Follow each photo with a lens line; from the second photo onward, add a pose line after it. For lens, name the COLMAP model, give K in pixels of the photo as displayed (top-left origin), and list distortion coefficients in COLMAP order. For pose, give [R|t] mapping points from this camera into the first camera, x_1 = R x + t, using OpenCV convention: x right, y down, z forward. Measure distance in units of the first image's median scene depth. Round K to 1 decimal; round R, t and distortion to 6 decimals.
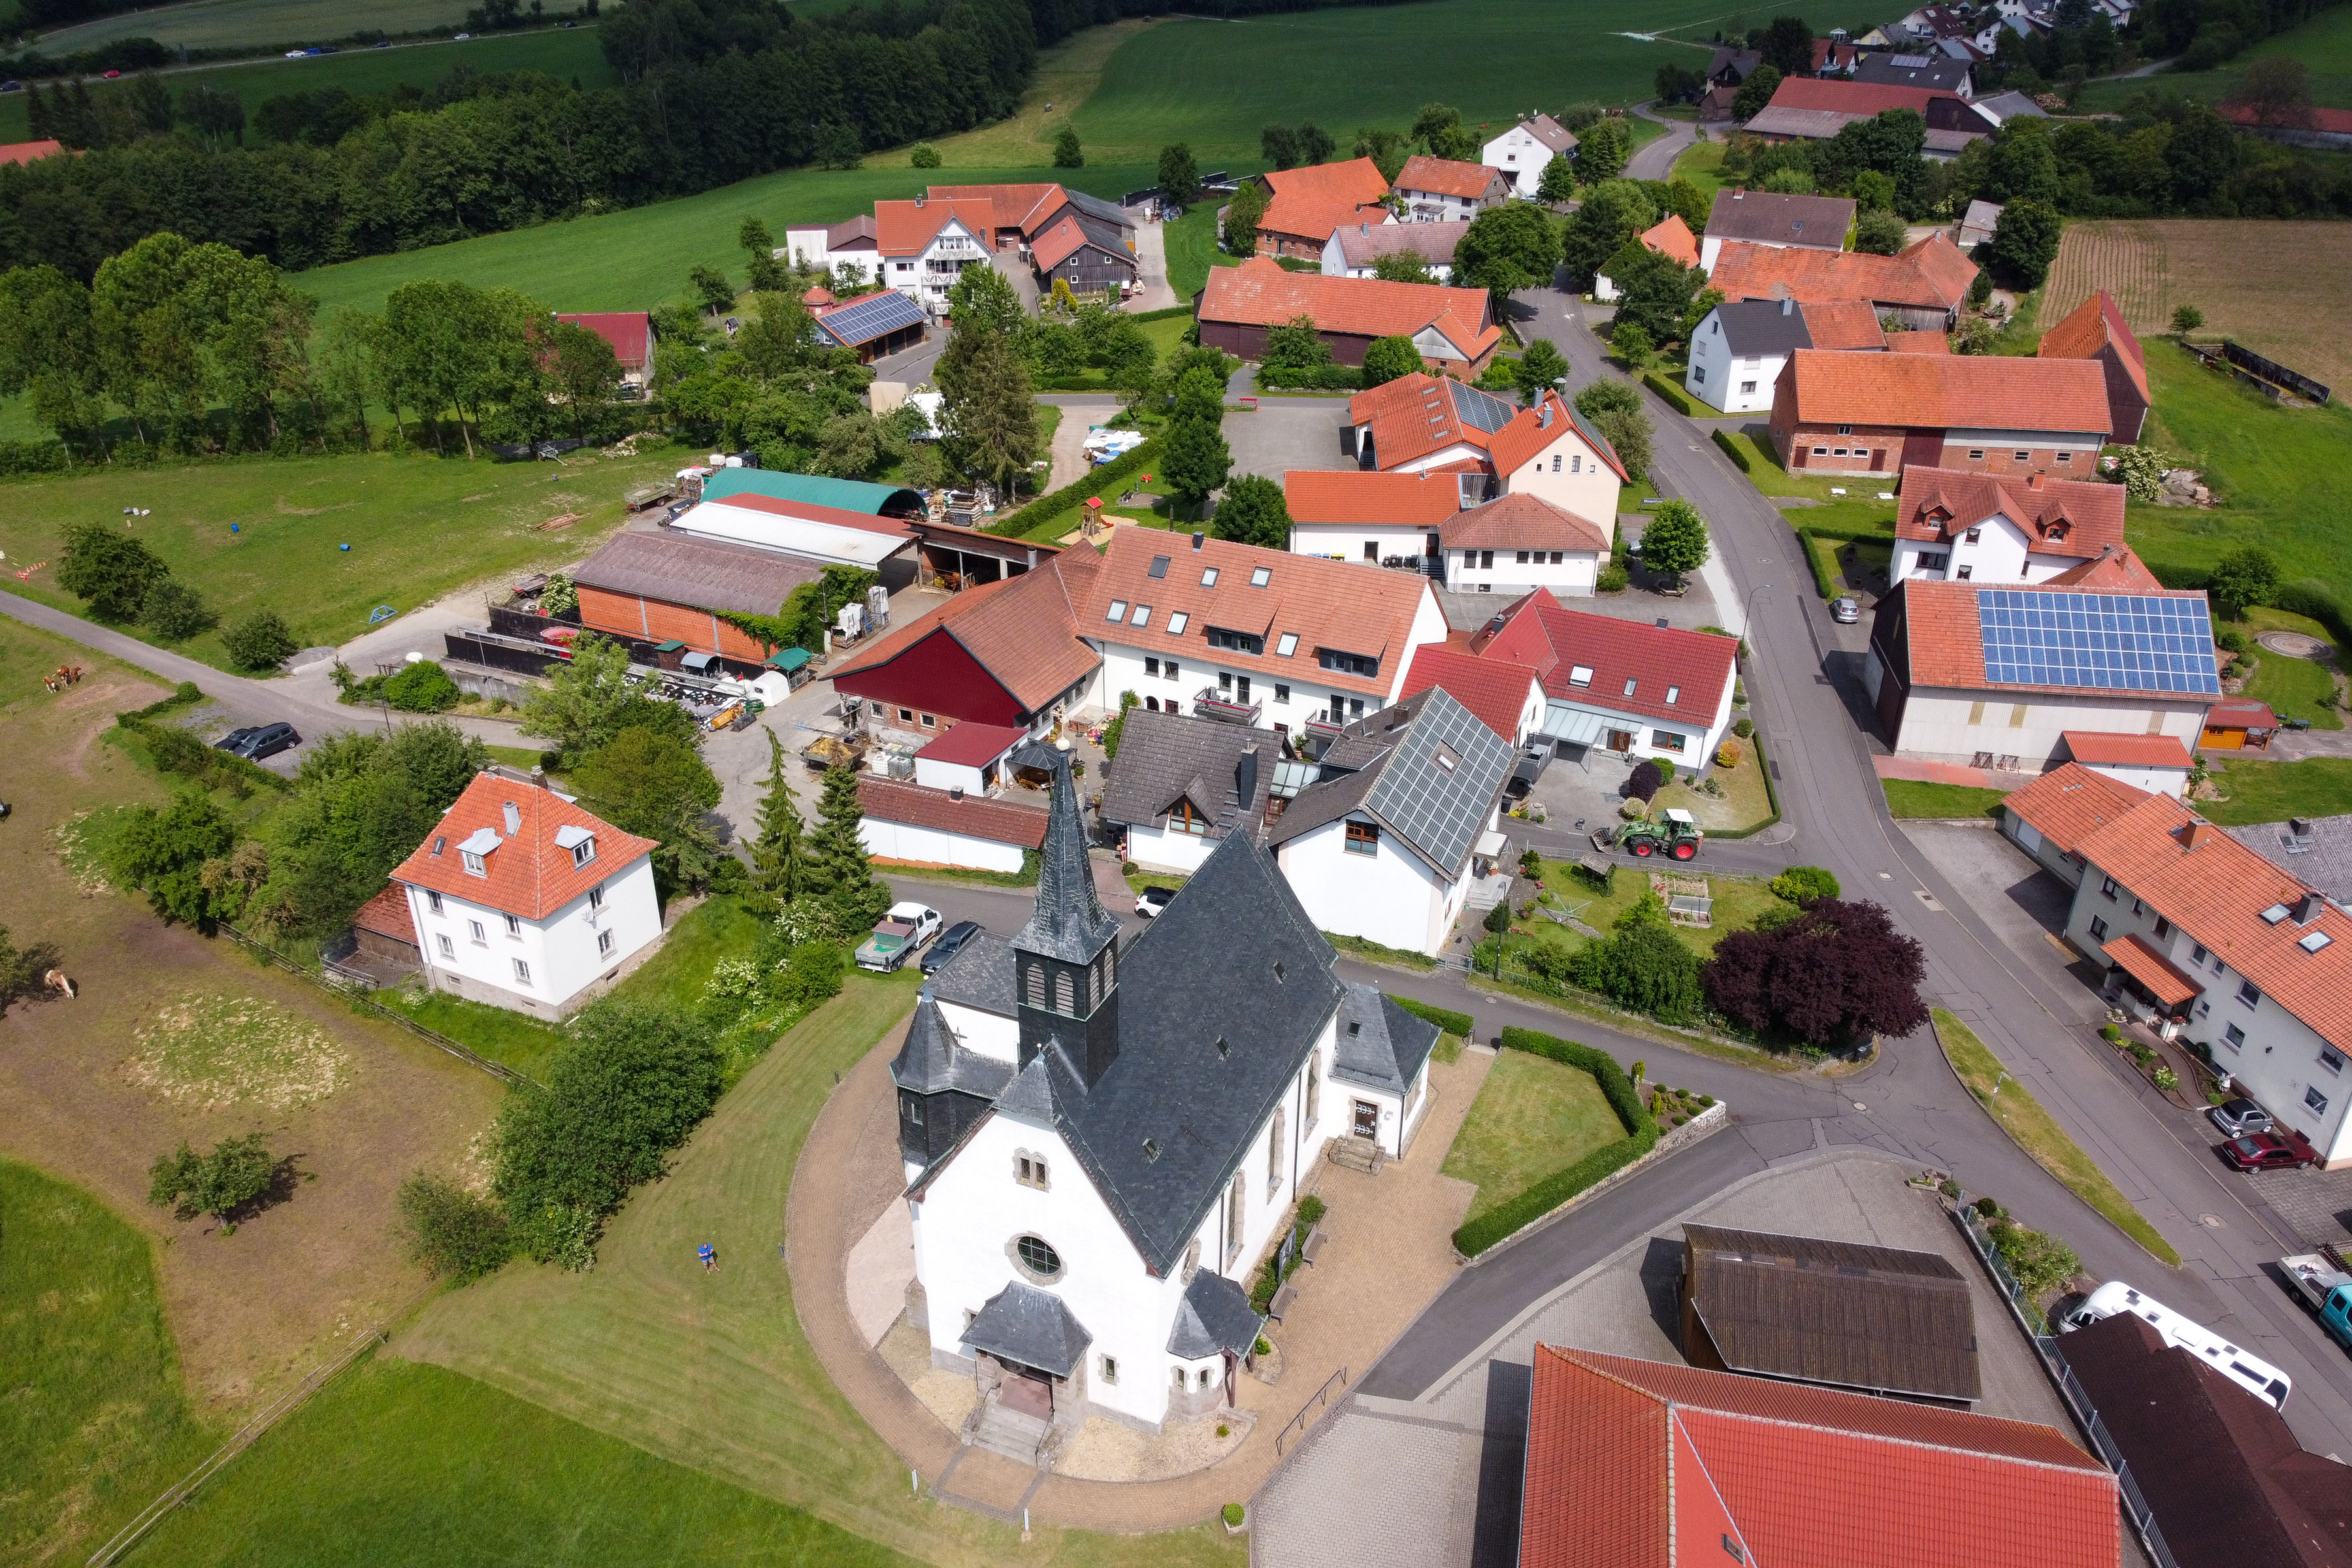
lens RADIAL K [[1762.9, 0, 1197.2], [0, 1762.9, 865.3], [0, 0, 1]] dist [-0.016433, 0.007252]
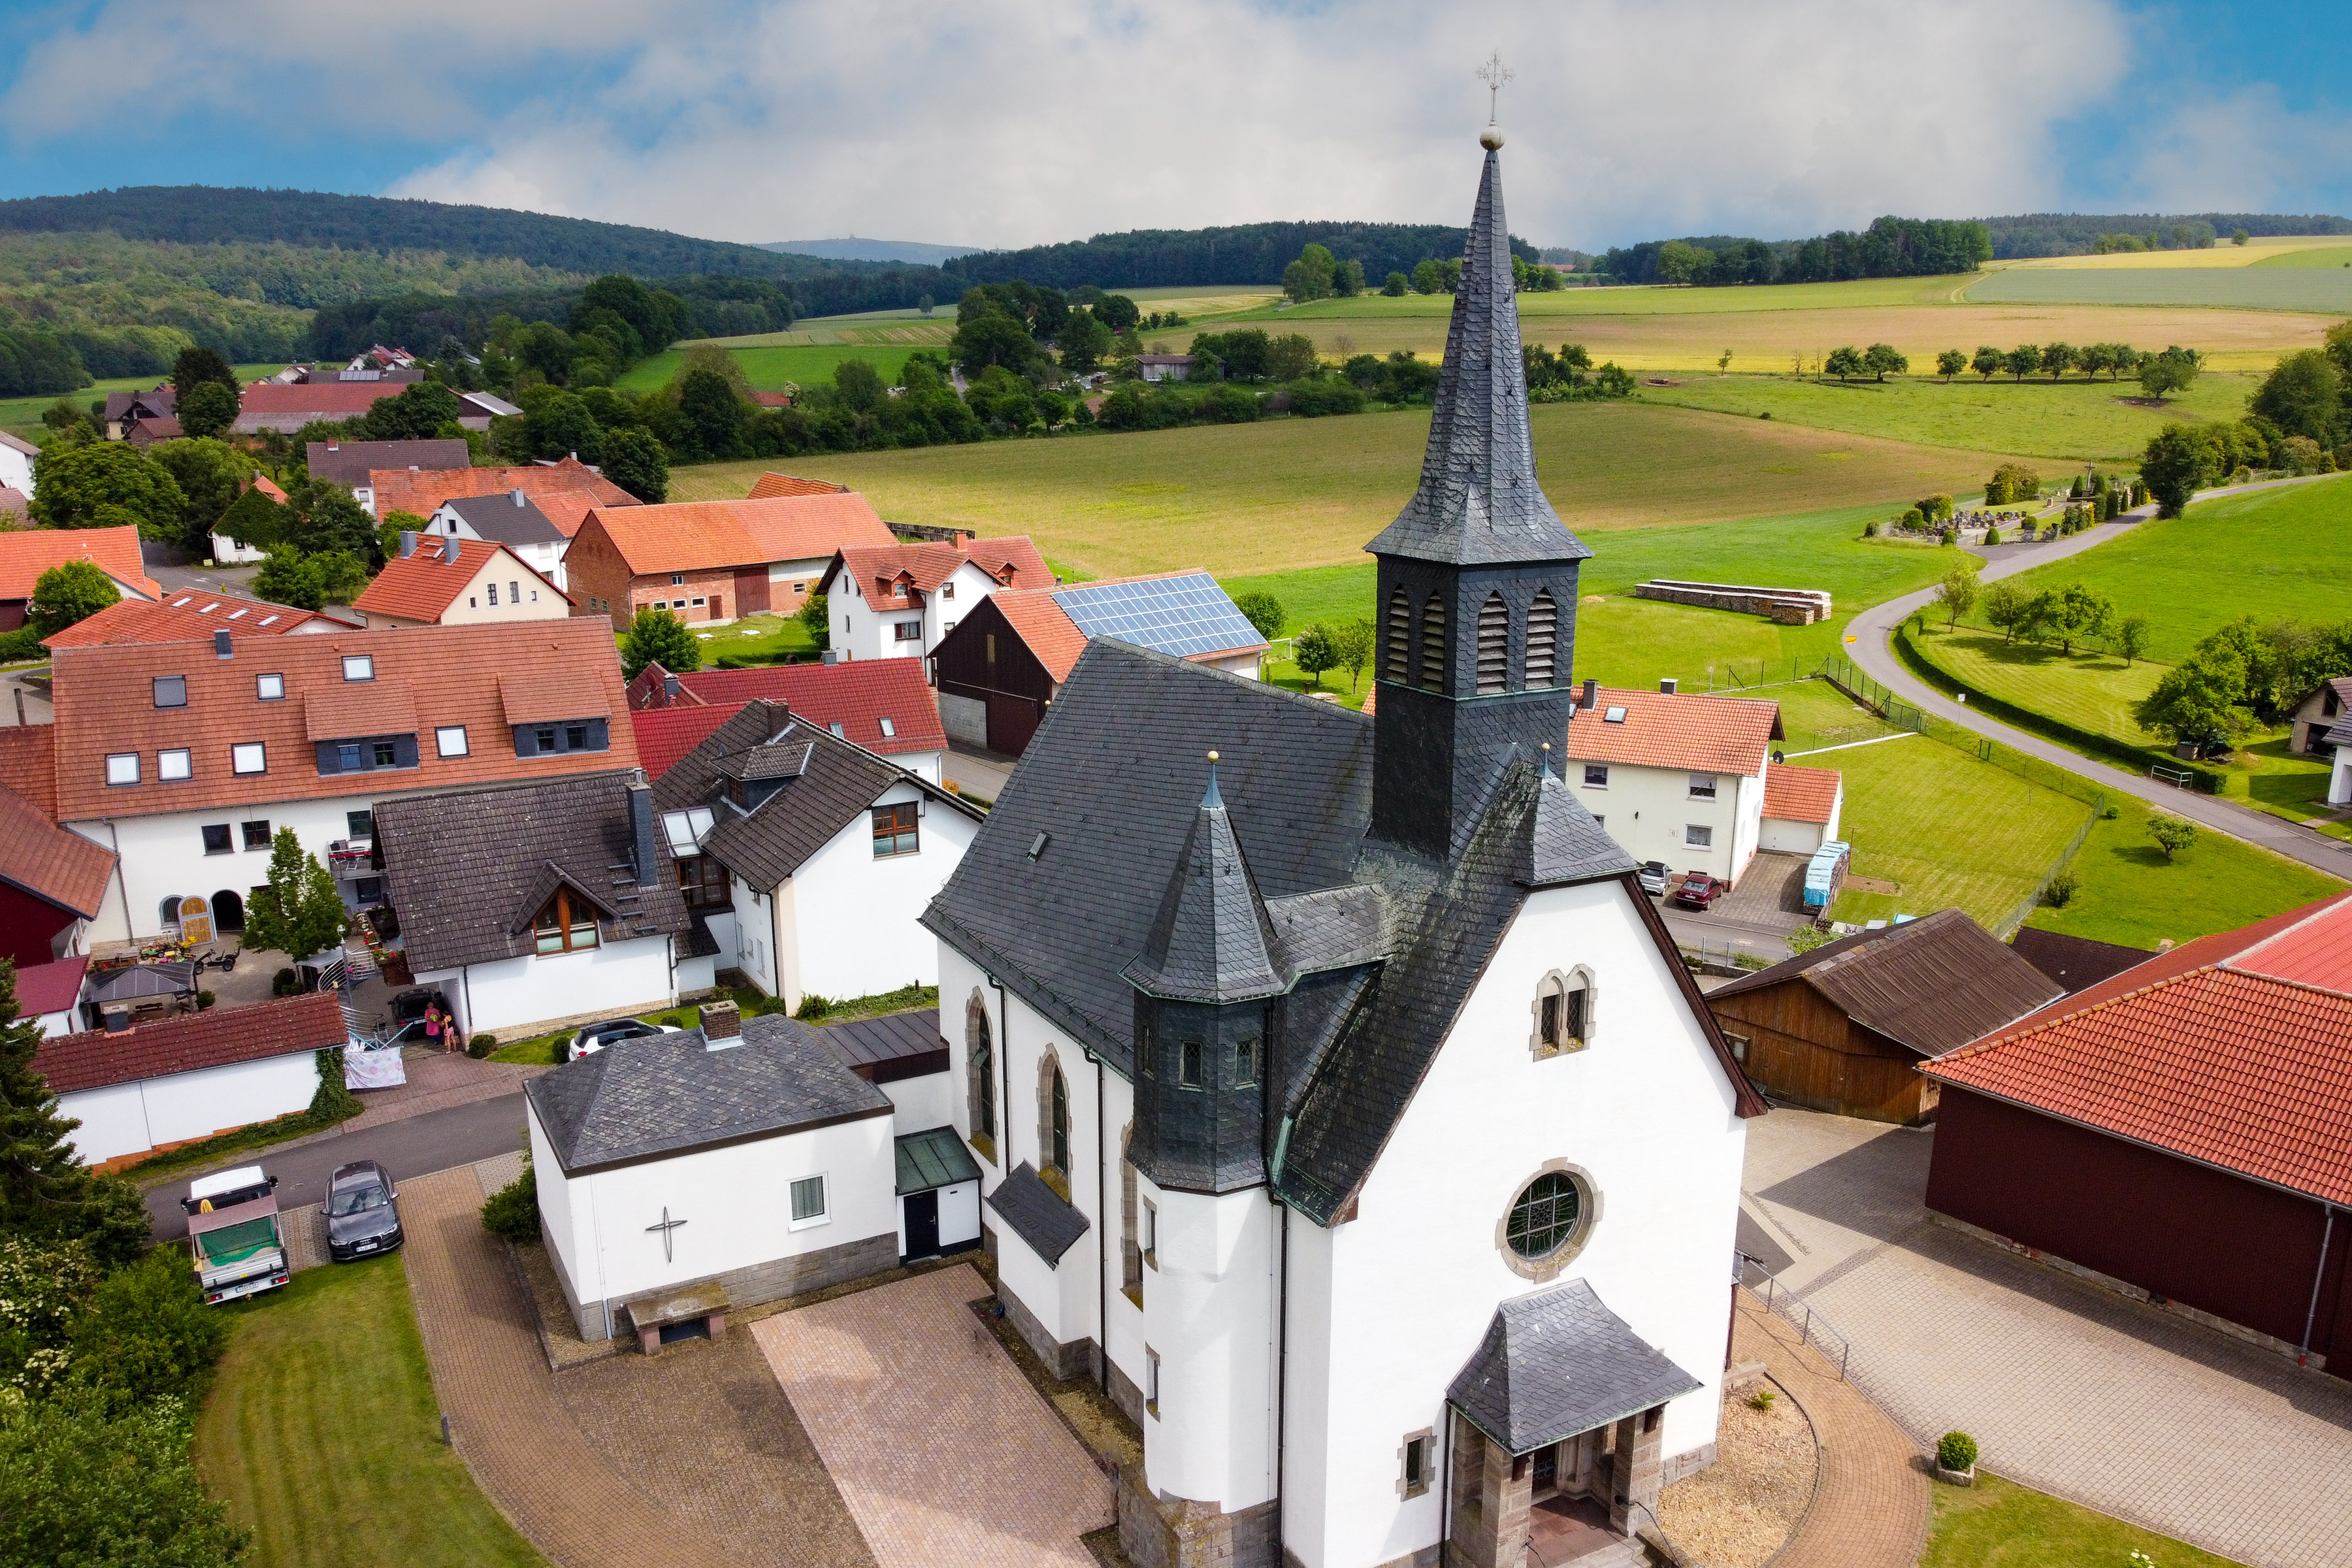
lens RADIAL K [[1762.9, 0, 1168.7], [0, 1762.9, 850.9], [0, 0, 1]] dist [-0.016433, 0.007252]
pose [[0.626850, -0.218323, 0.747926, -0.328454], [0.391854, 0.918040, -0.060439, 0.069482], [-0.673431, 0.330964, 0.661024, 0.437521]]
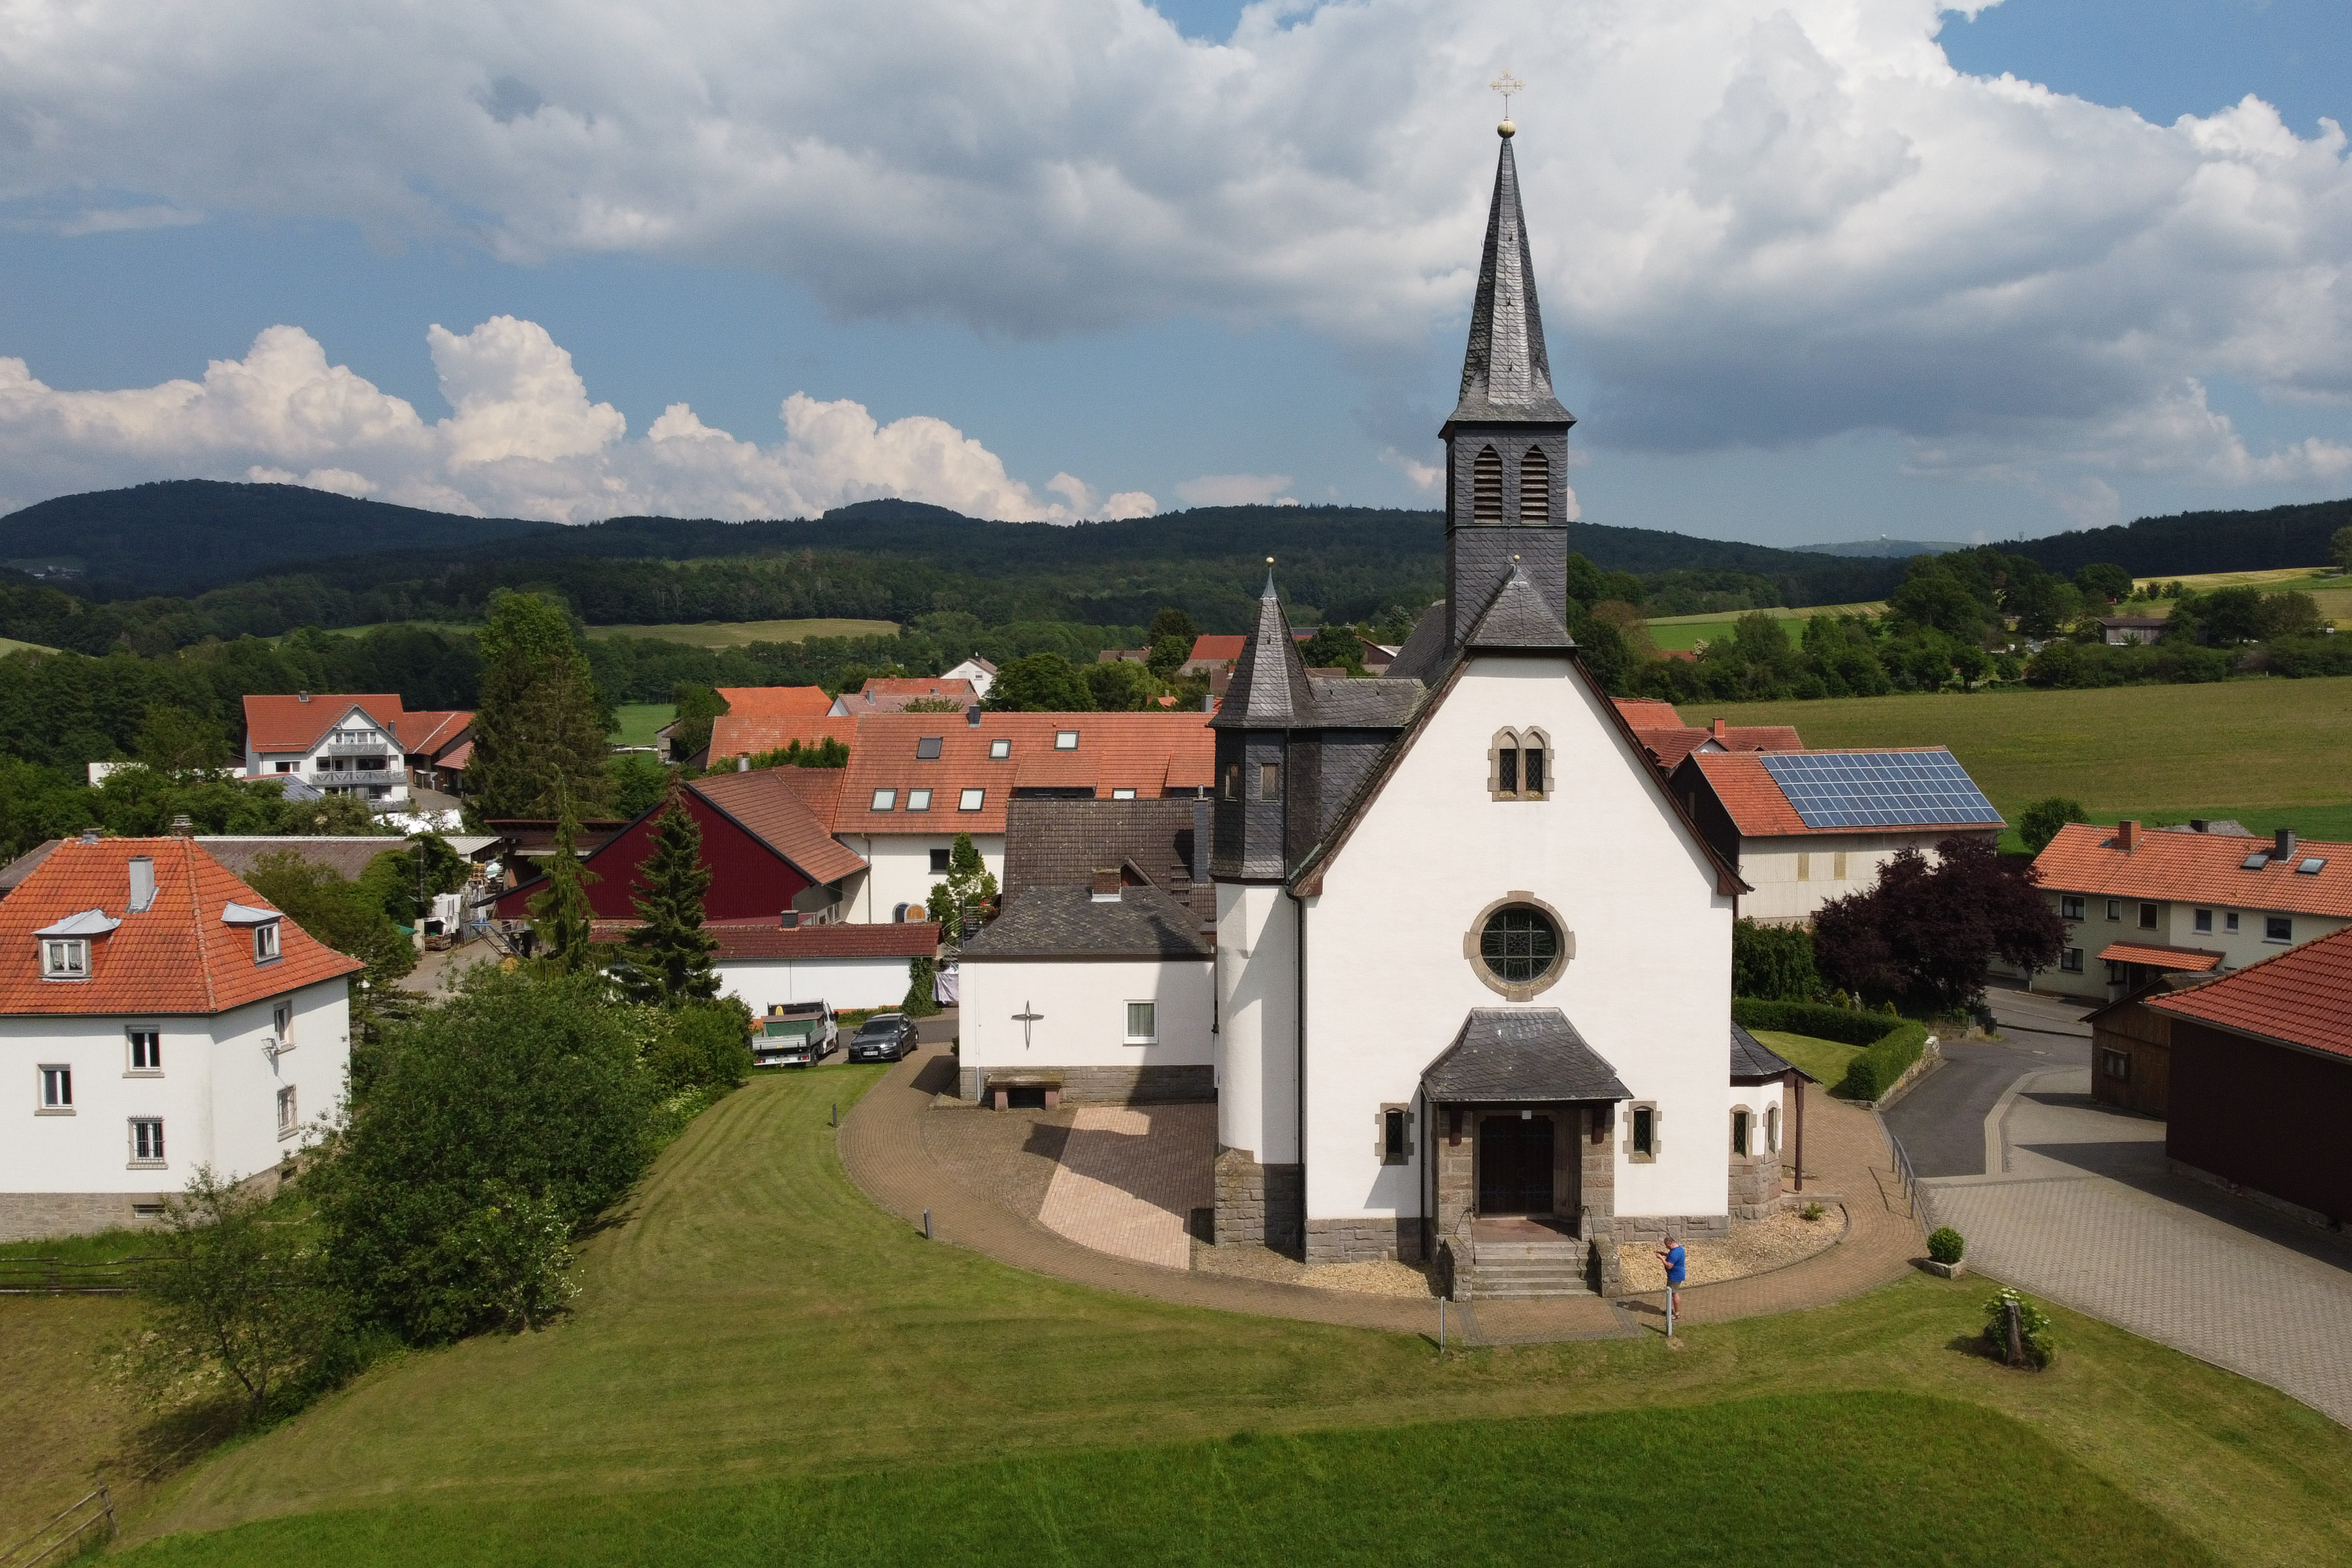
lens RADIAL K [[1943.1, 0, 1311.2], [0, 1943.1, 776.1], [0, 0, 1]] dist [-0.010510, -0.004060]
pose [[0.904072, -0.033625, 0.426056, -0.284040], [0.219422, 0.892002, -0.395205, 0.267812], [-0.366754, 0.450780, 0.813812, 0.271816]]
